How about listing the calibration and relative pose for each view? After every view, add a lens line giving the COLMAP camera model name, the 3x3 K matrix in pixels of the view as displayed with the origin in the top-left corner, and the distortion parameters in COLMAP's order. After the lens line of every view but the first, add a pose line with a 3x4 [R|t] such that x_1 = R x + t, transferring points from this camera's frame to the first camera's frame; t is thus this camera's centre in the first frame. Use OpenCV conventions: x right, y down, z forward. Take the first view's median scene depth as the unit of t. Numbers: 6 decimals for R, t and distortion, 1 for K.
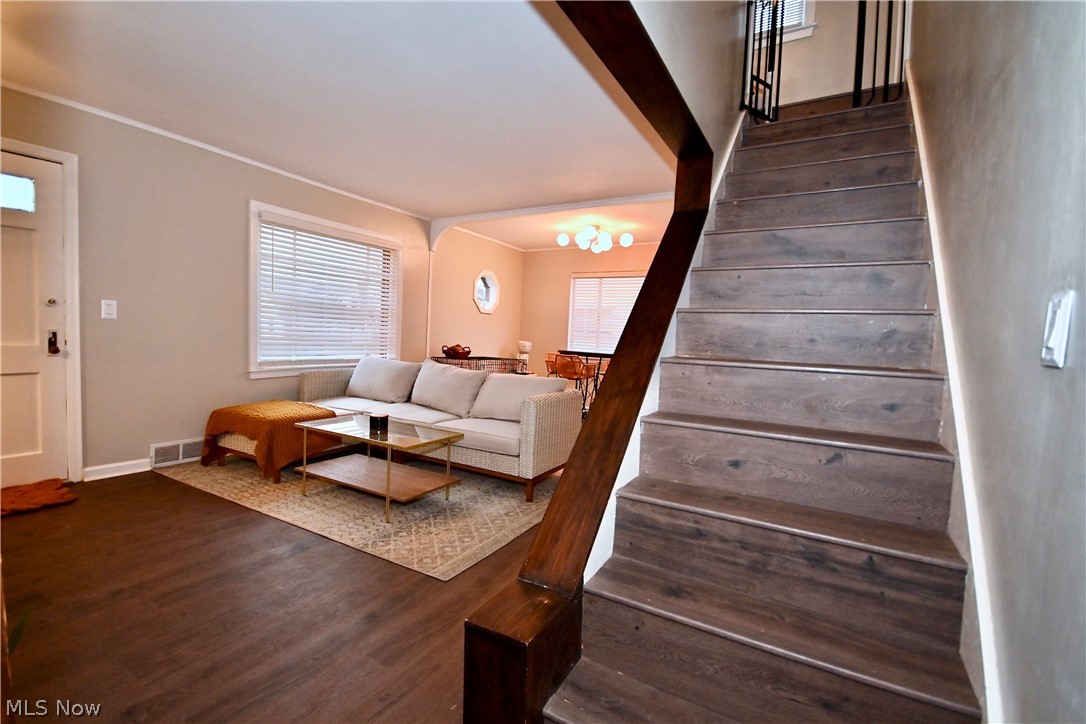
lens RADIAL K [[472.4, 0, 535.4], [0, 472.4, 361.0], [0, 0, 1]] dist [-0.003223, -0.004427]
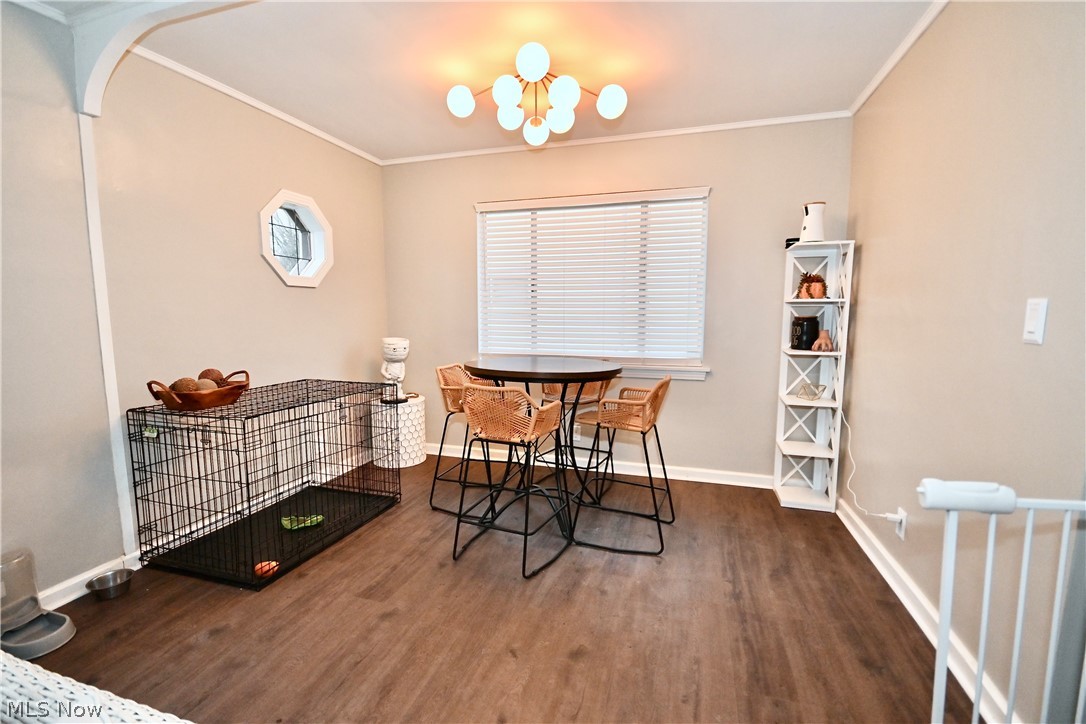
lens RADIAL K [[499.6, 0, 541.4], [0, 499.6, 366.9], [0, 0, 1]] dist [-0.008488, -0.001497]
pose [[0.973676, -0.070165, 0.216868, 0.029237], [0.054978, 0.995645, 0.075291, -0.094984], [-0.221207, -0.061386, 0.973293, 0.965877]]
